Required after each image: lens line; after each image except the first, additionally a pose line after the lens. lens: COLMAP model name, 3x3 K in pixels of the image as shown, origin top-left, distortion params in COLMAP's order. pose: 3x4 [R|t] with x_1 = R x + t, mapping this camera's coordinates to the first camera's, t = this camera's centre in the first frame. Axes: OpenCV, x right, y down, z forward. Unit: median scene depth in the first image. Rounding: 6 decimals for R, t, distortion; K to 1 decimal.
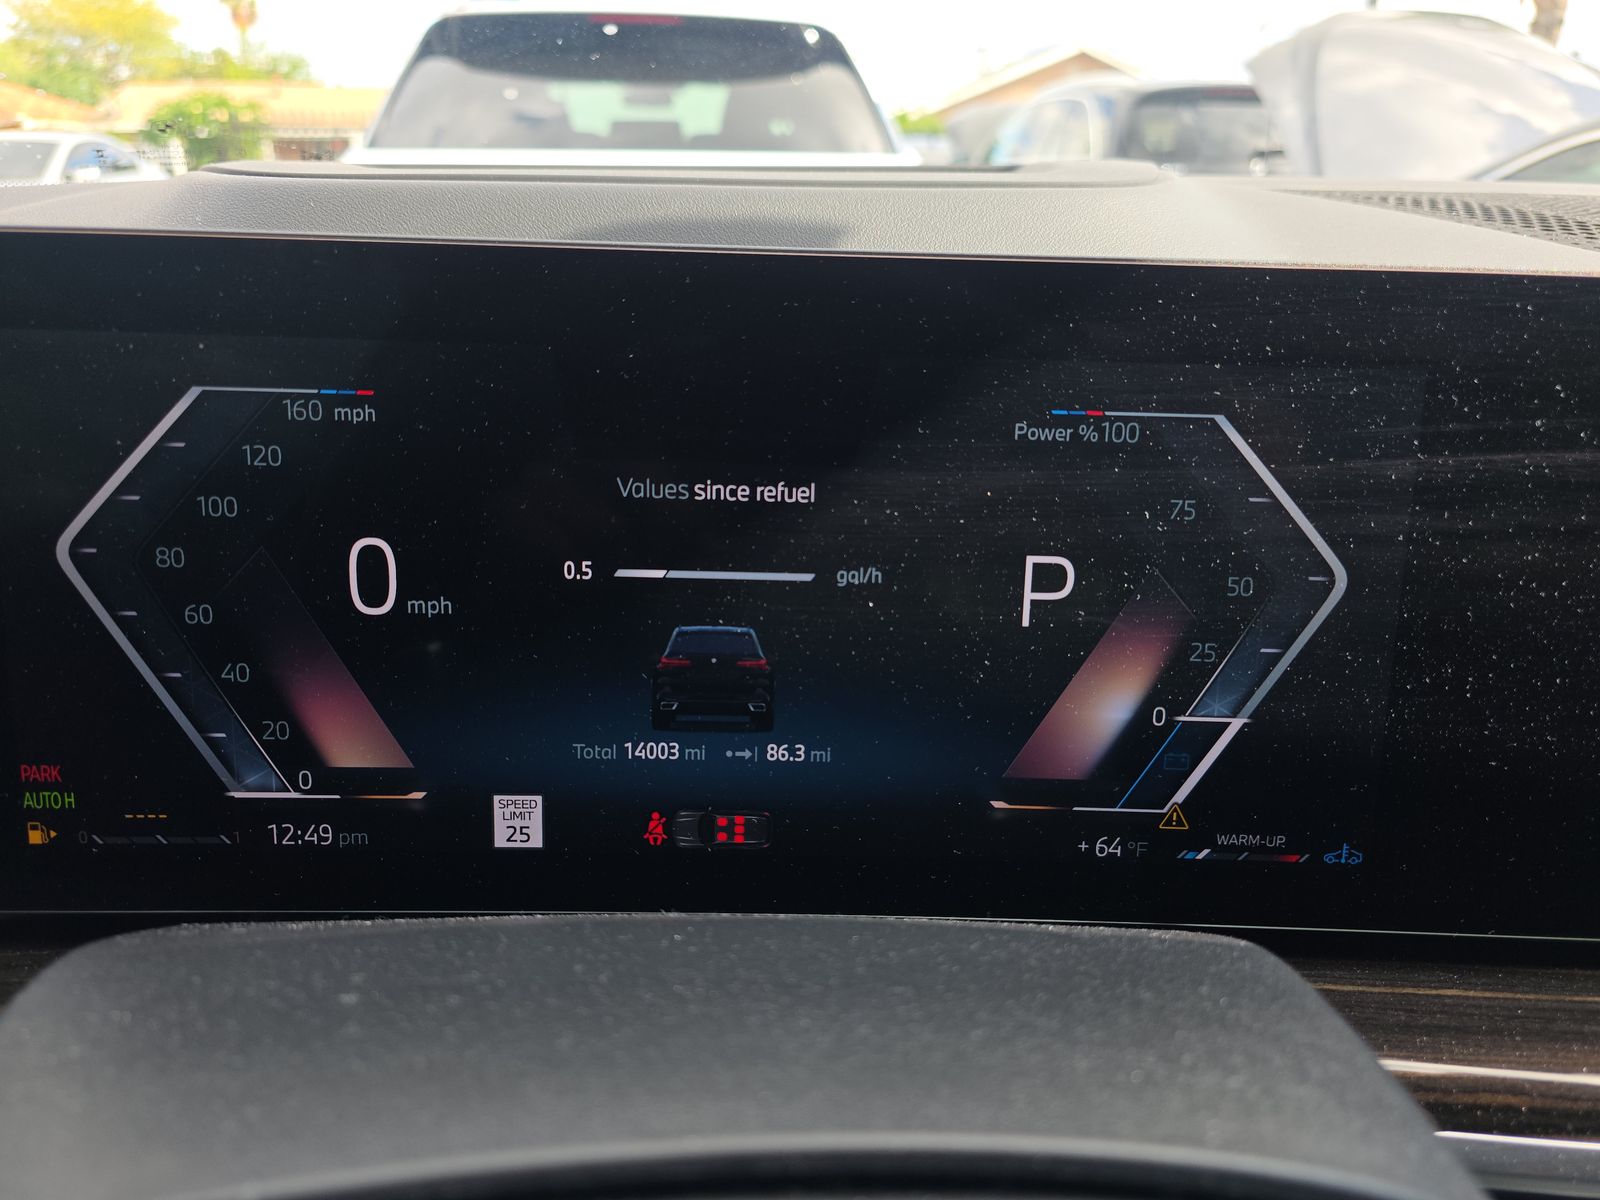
lens RADIAL K [[1071.3, 0, 790.8], [0, 1071.3, 596.6], [0, 0, 1]] dist [0.016250, -0.014710]
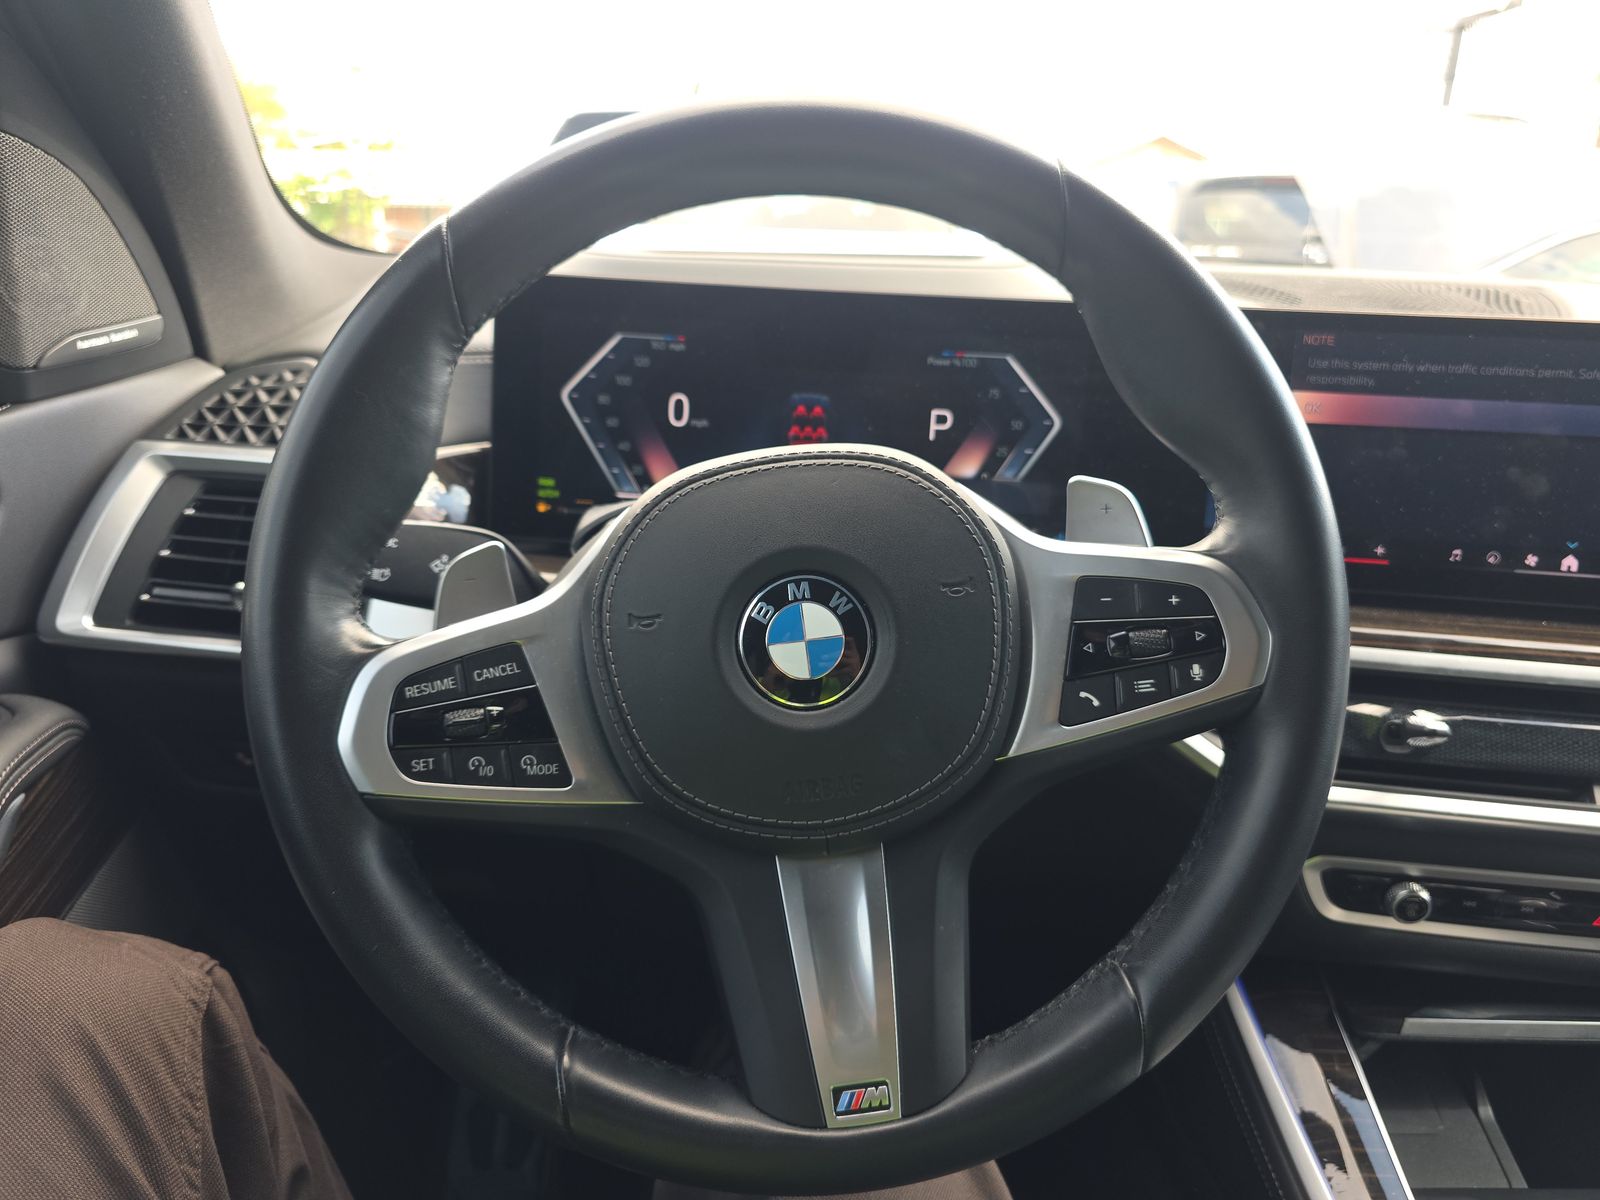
lens RADIAL K [[1079.3, 0, 814.5], [0, 1079.3, 598.2], [0, 0, 1]] dist [0.037739, -0.001154]
pose [[0.997505, 0.038269, -0.059328, 0.111068], [-0.041701, 0.997460, -0.057741, 0.568817], [0.056968, 0.060071, 0.996567, -1.551591]]
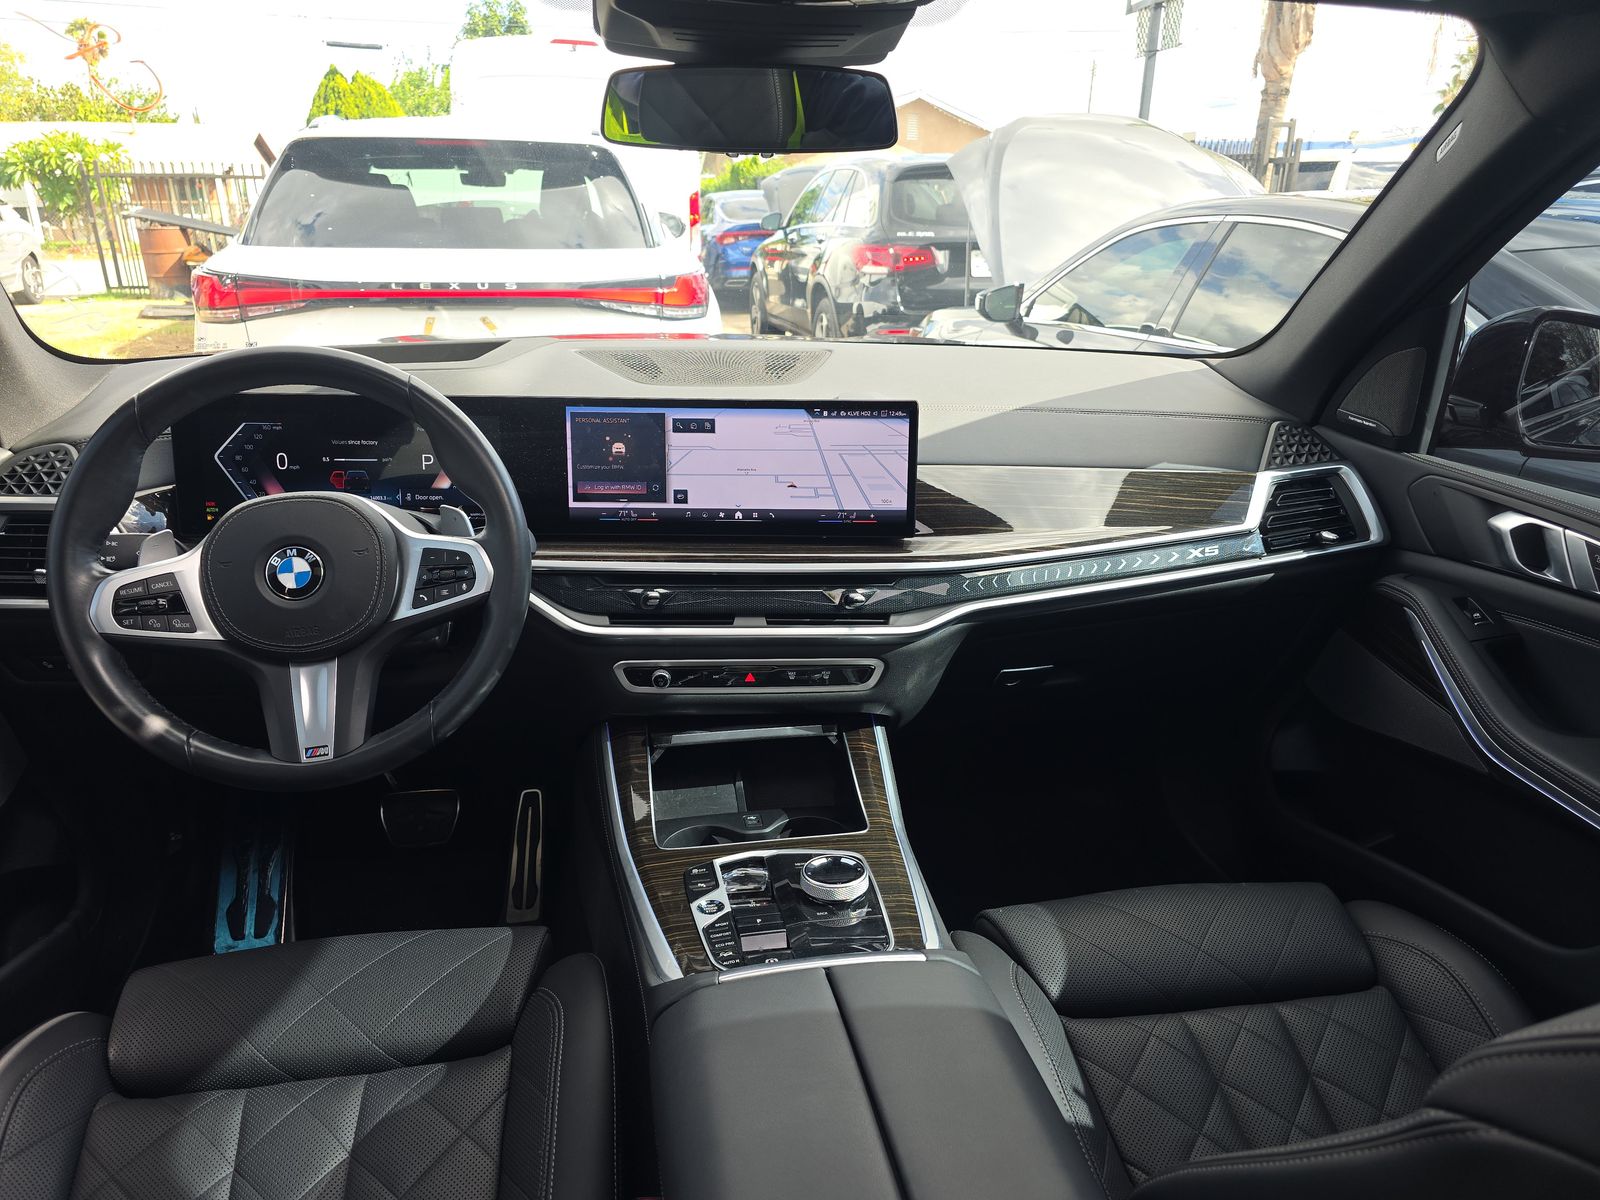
lens RADIAL K [[1071.3, 0, 803.6], [0, 1071.3, 601.2], [0, 0, 1]] dist [0.016250, -0.014710]
pose [[0.993258, -0.036682, 0.109969, 1.388357], [0.038285, 0.999189, -0.012497, 0.759643], [-0.109422, 0.016623, 0.993856, -4.053450]]
